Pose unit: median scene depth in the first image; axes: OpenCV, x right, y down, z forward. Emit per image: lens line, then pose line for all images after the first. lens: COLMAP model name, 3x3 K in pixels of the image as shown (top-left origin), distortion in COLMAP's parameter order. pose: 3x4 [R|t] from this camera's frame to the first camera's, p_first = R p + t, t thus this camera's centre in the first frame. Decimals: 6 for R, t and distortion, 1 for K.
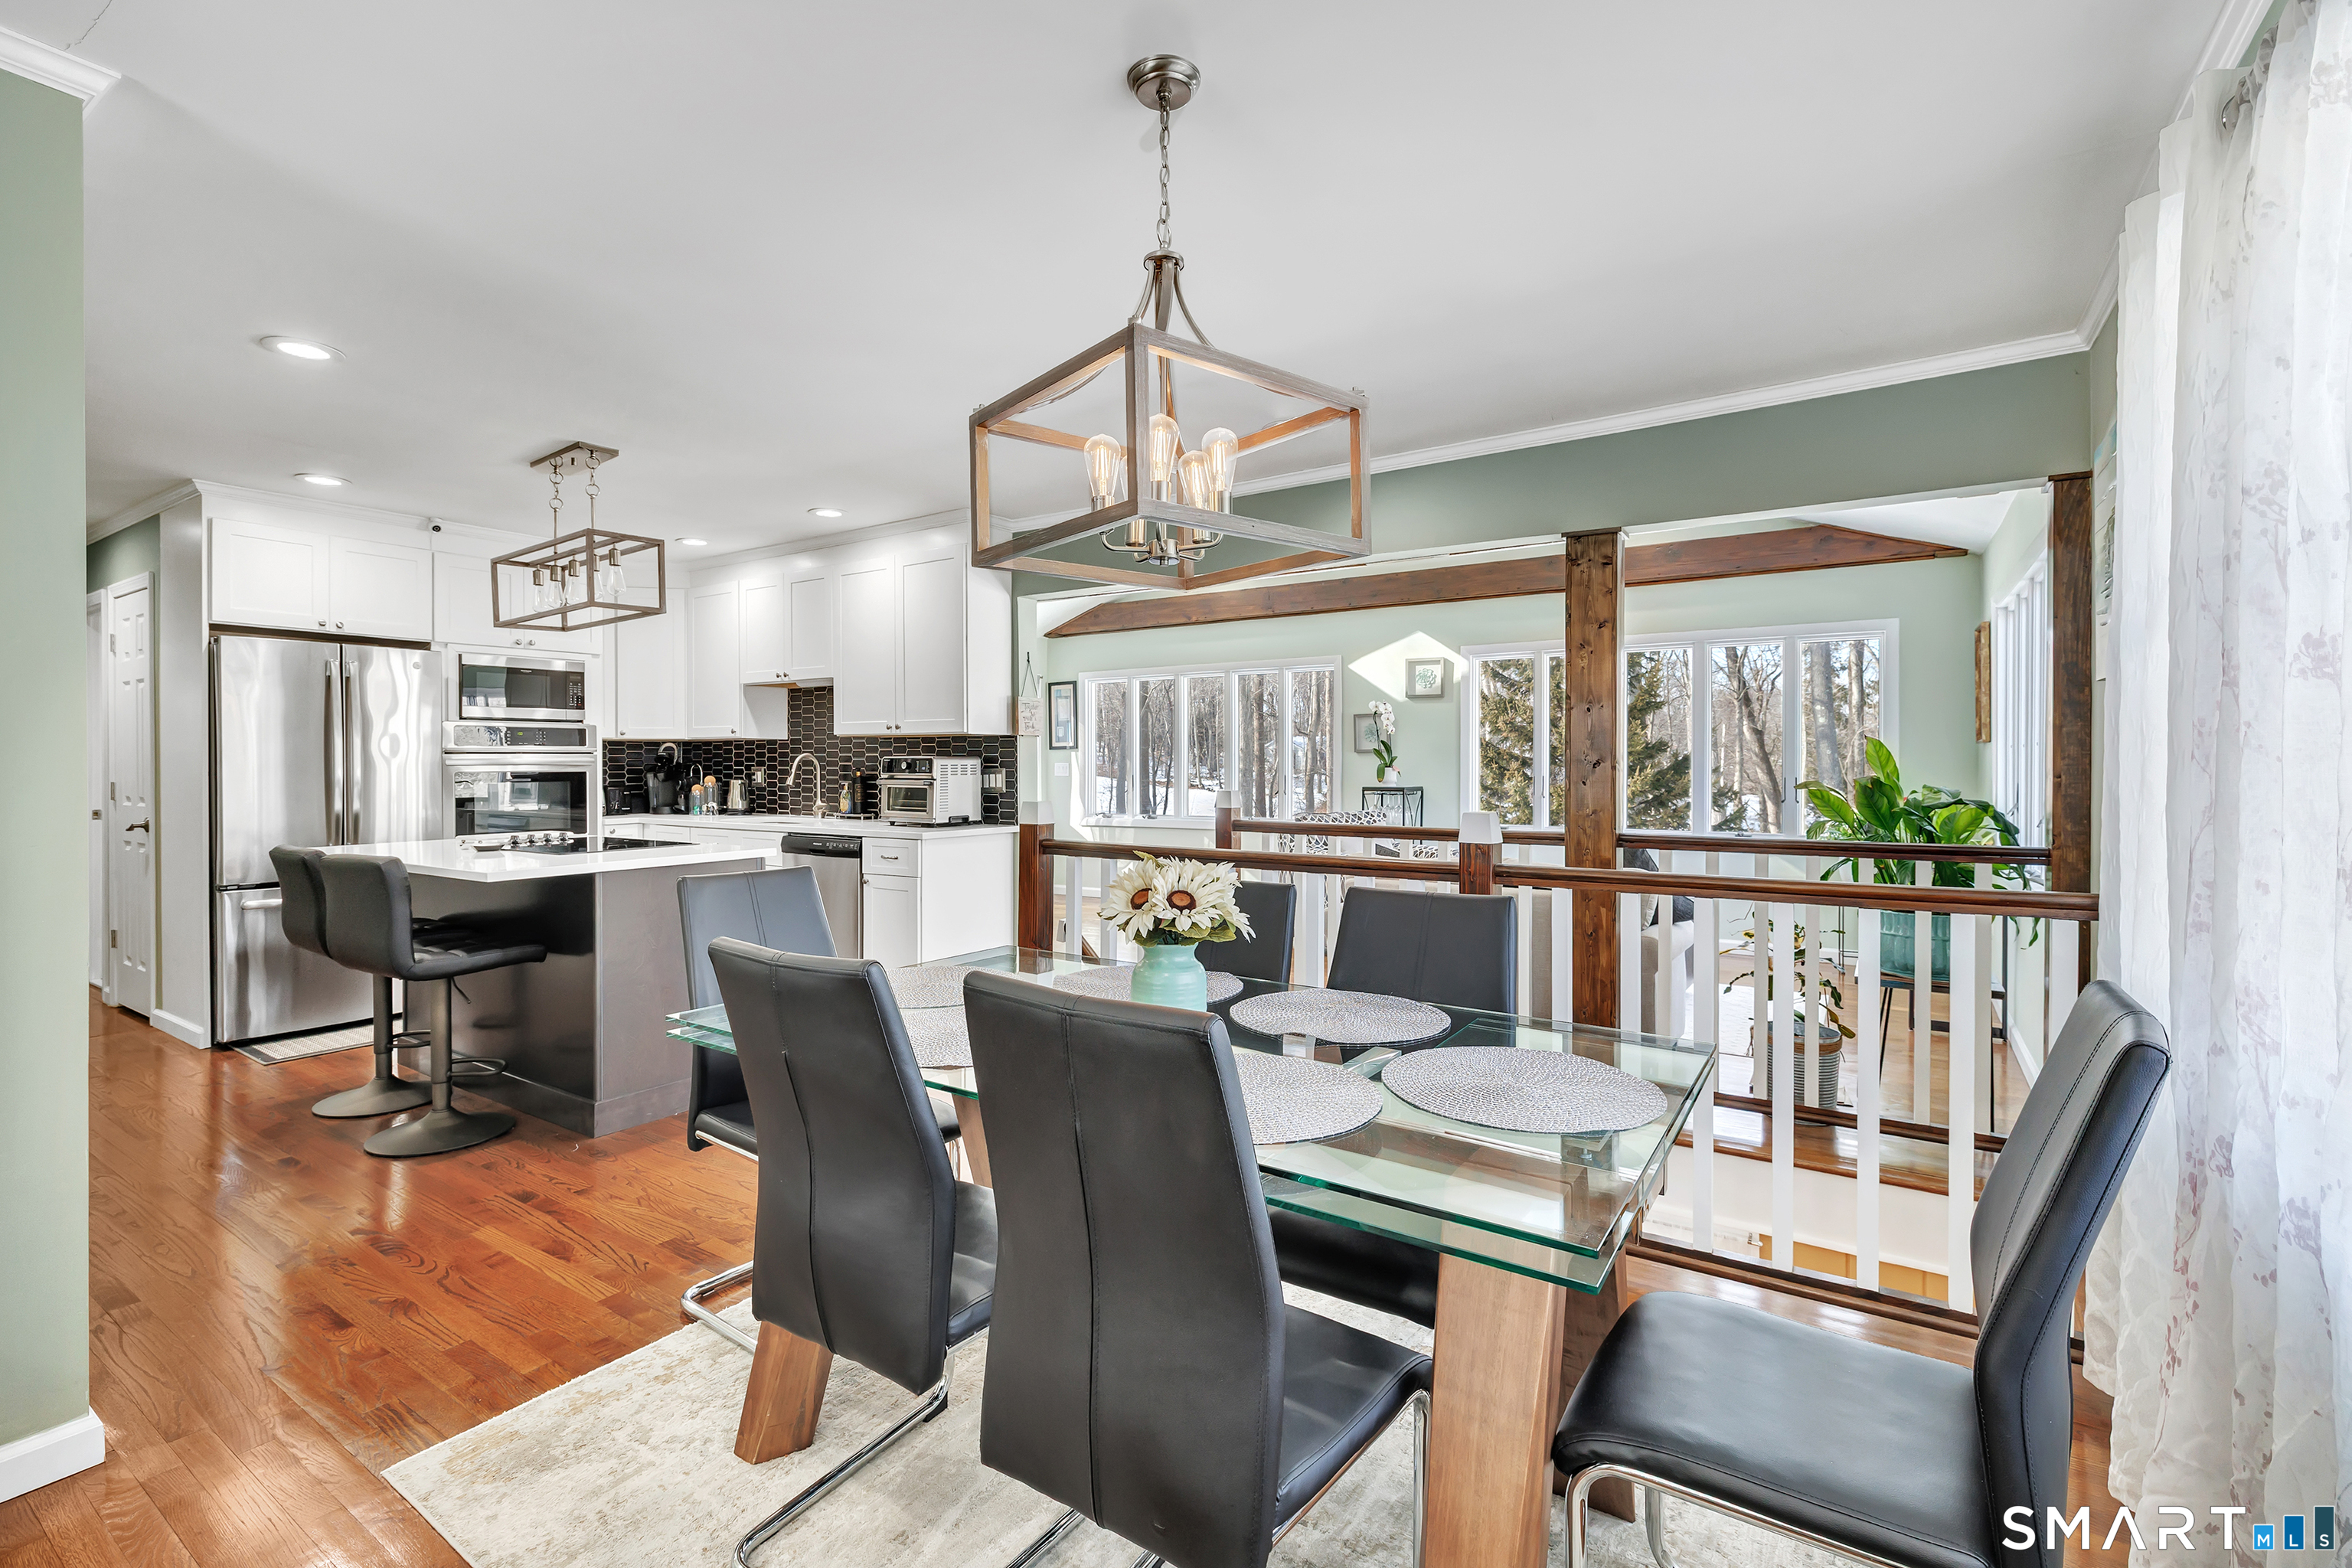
lens RADIAL K [[1000.0, 0, 1188.0], [0, 1000.0, 760.2], [0, 0, 1]] dist [0.002061, 0.000114]
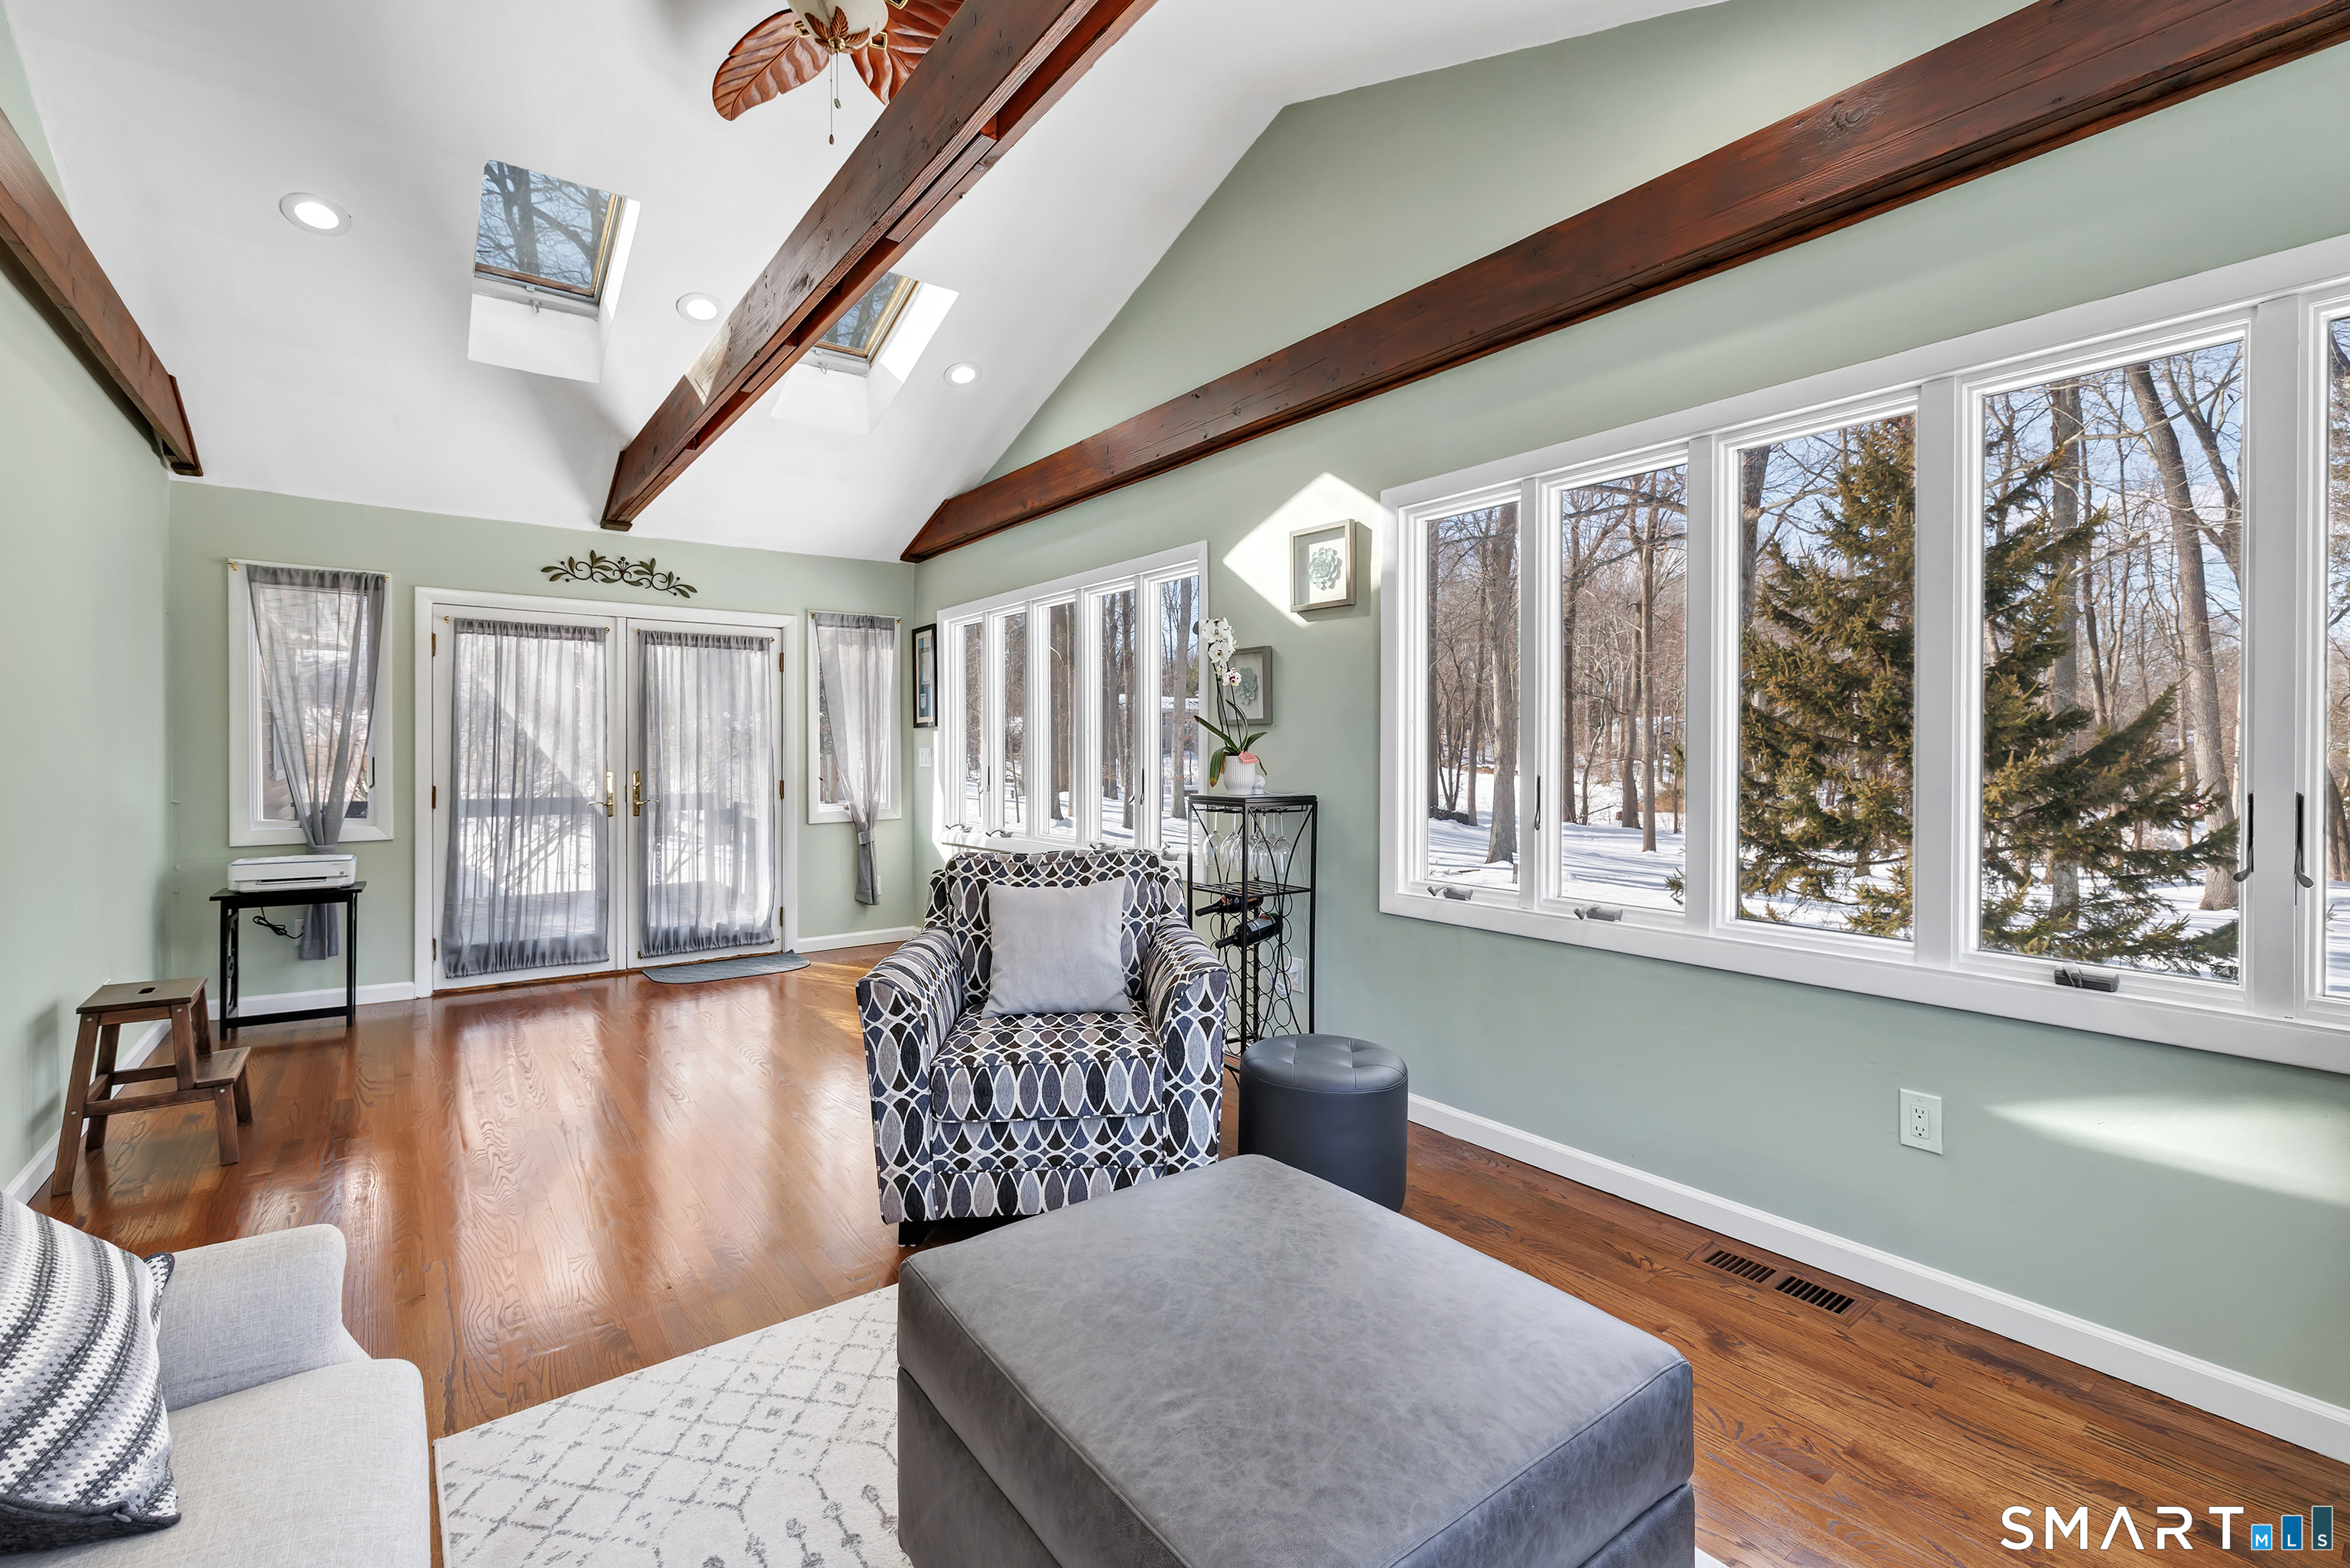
lens RADIAL K [[999.1, 0, 1187.0], [0, 999.1, 760.3], [0, 0, 1]] dist [0.002061, 0.000114]
pose [[0.949099, 0.003963, -0.314953, 0.258501], [0.001209, 0.999868, 0.016226, 0.001321], [0.314975, -0.015781, 0.948969, 0.417194]]
